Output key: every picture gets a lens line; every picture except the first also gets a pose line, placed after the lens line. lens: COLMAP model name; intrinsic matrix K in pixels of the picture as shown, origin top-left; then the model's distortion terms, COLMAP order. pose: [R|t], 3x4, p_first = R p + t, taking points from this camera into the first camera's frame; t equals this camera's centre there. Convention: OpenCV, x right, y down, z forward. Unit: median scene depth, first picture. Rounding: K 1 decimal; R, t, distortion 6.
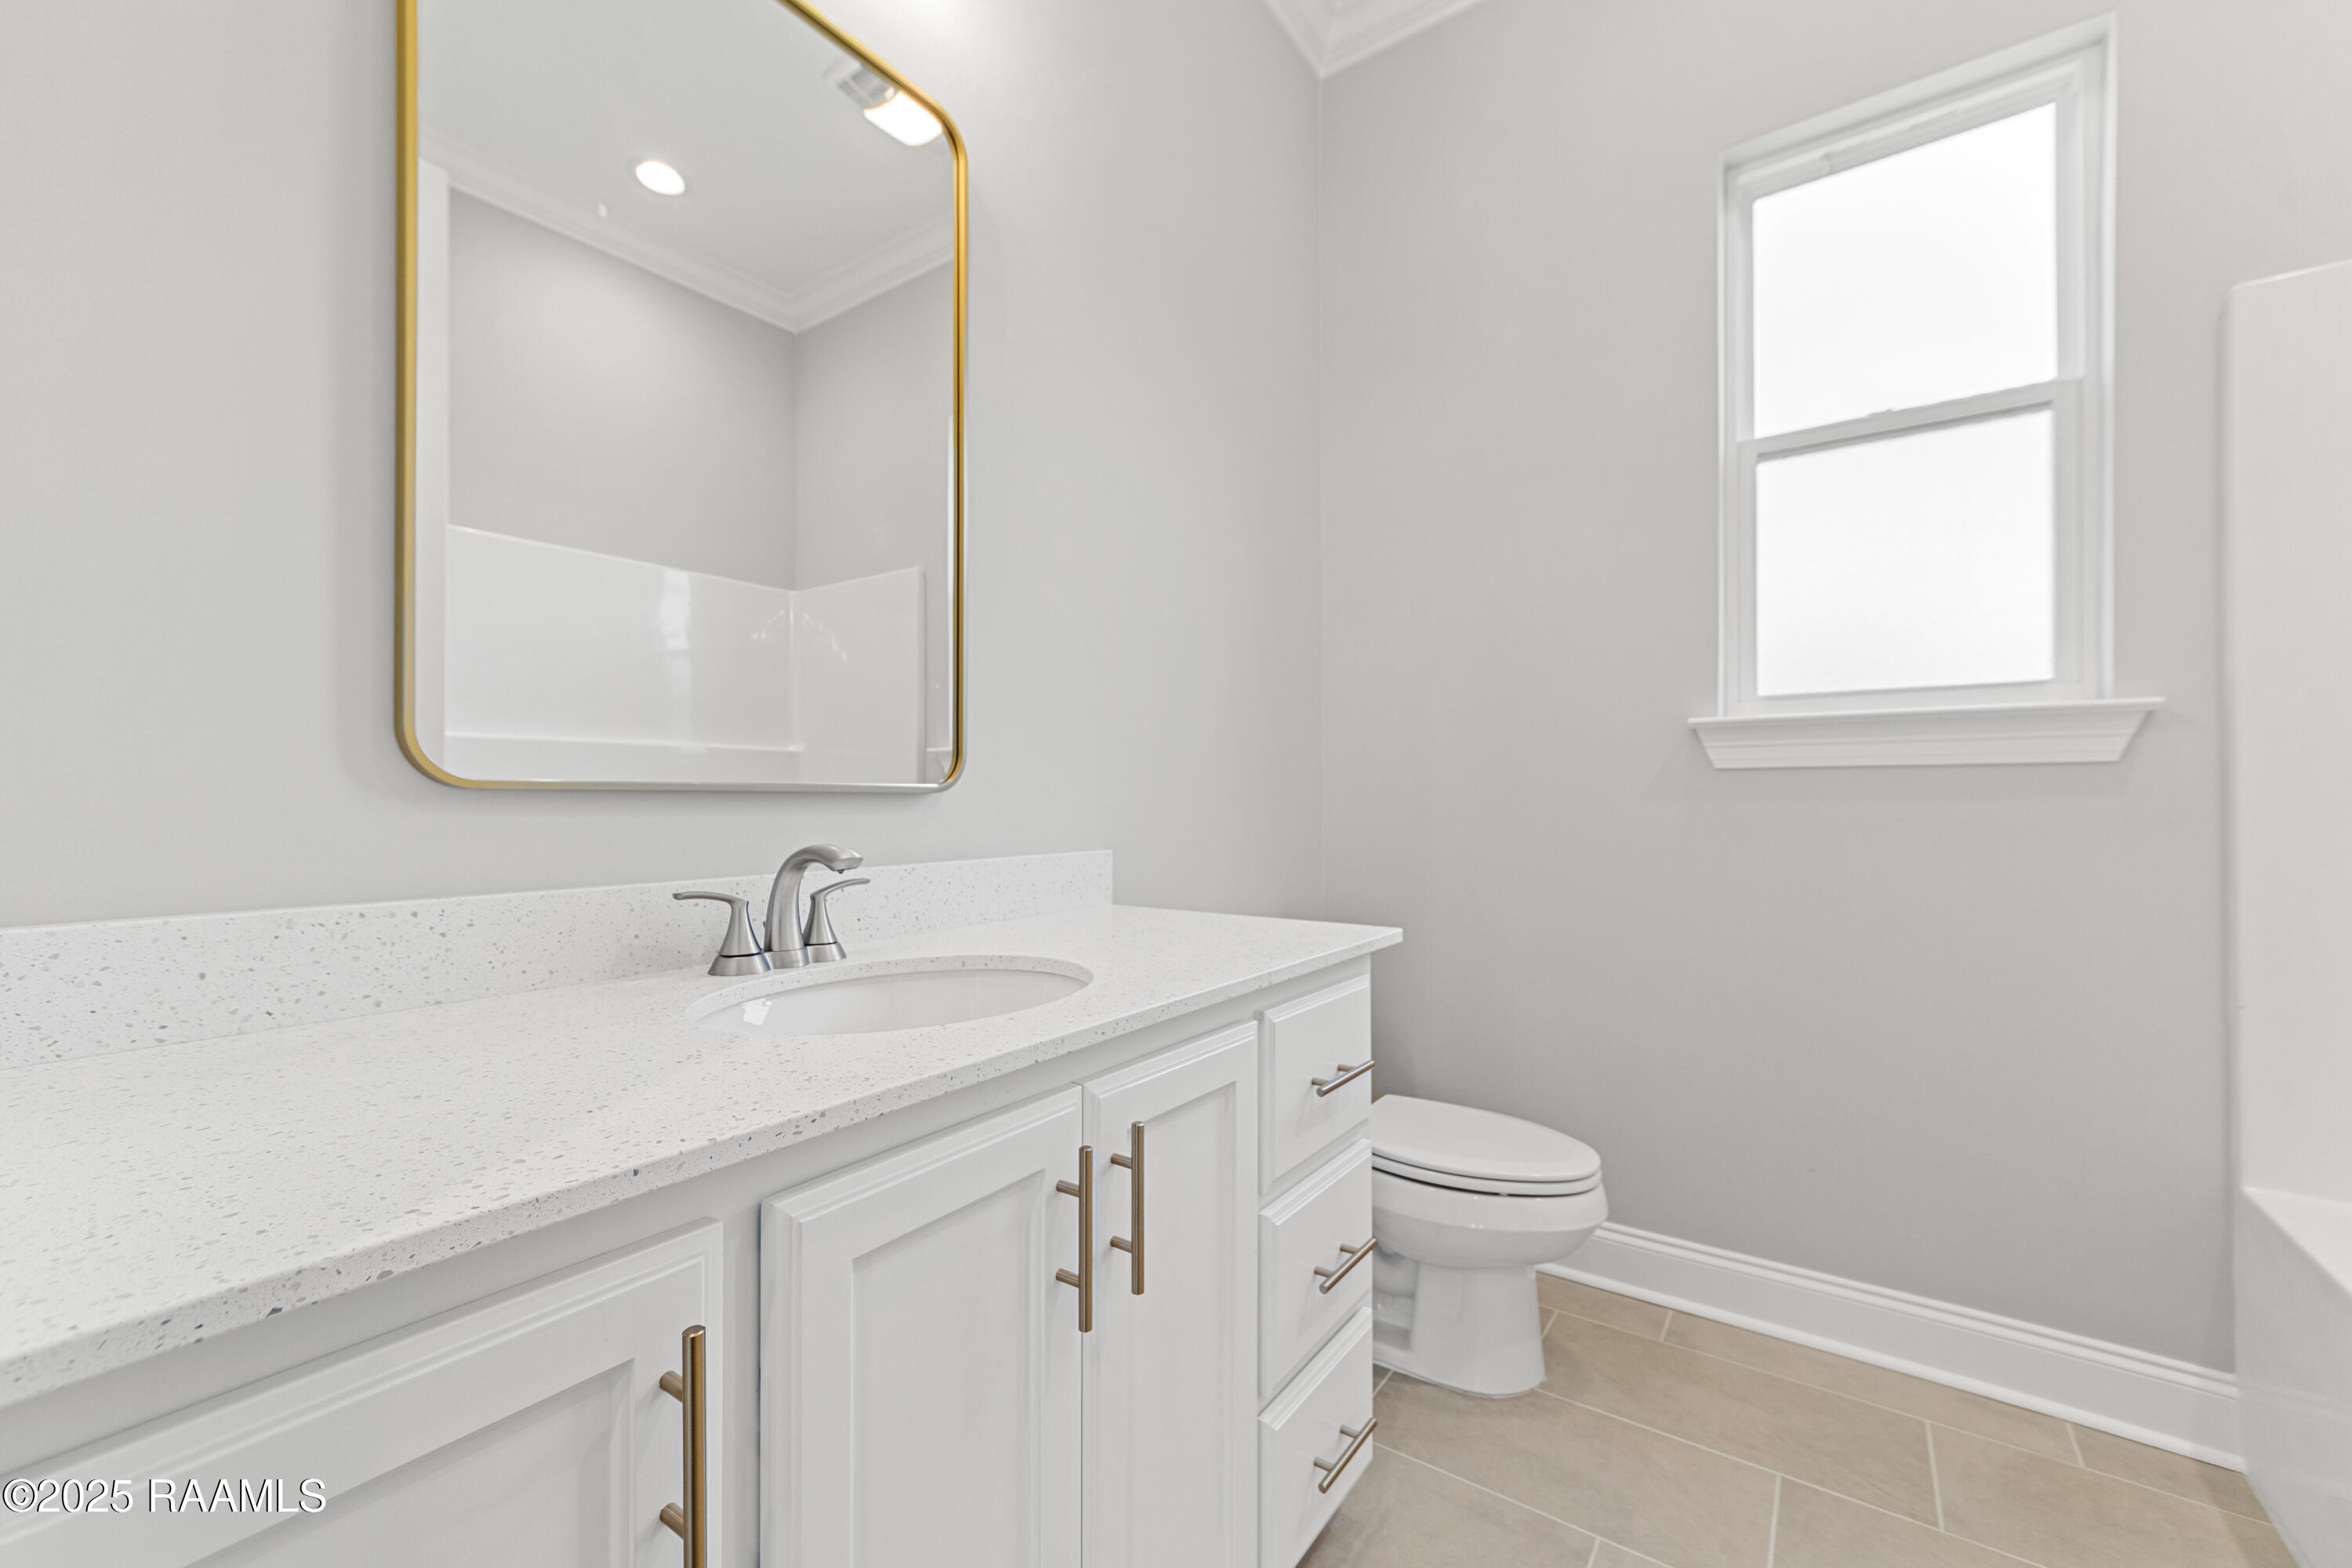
lens RADIAL K [[967.1, 0, 1157.3], [0, 967.1, 796.2], [0, 0, 1]] dist [0.009219, 0.000302]
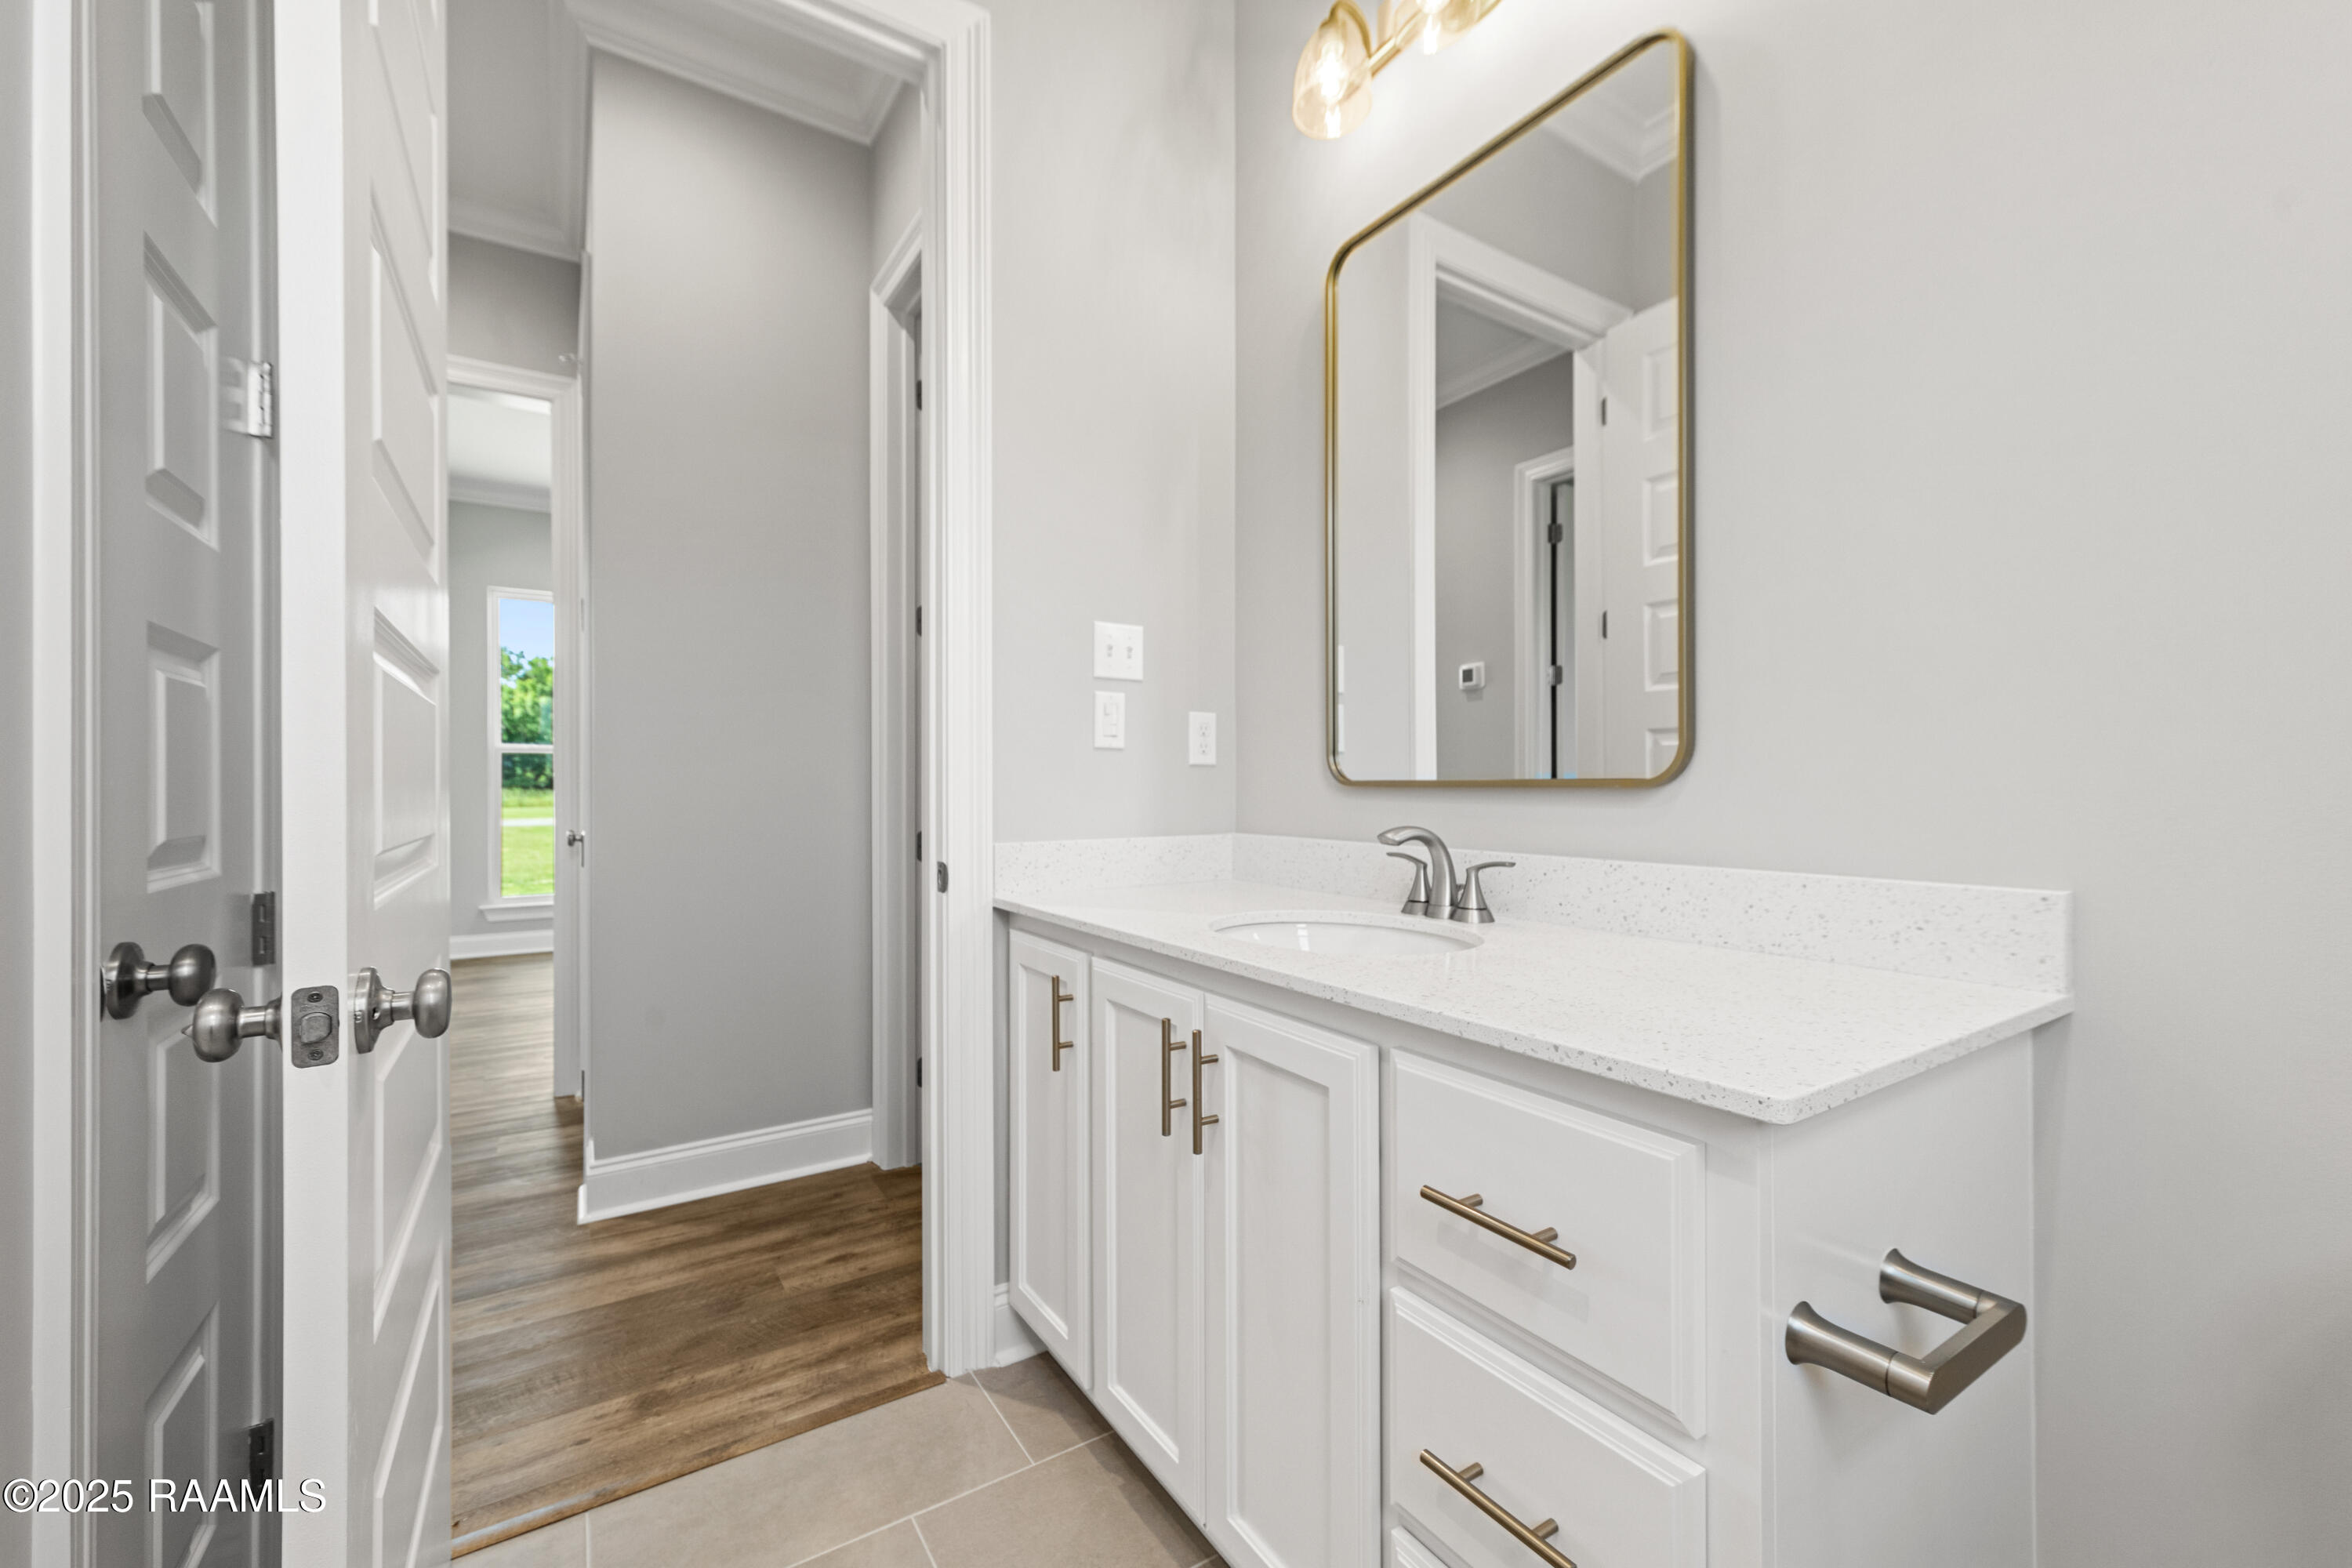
lens RADIAL K [[967.1, 0, 1181.5], [0, 967.1, 789.5], [0, 0, 1]] dist [0.009219, 0.000302]
pose [[-0.383209, 0.002373, -0.923659, 1.007356], [0.001764, 0.999997, 0.001837, -0.004018], [0.923660, -0.000926, -0.383212, 1.215992]]
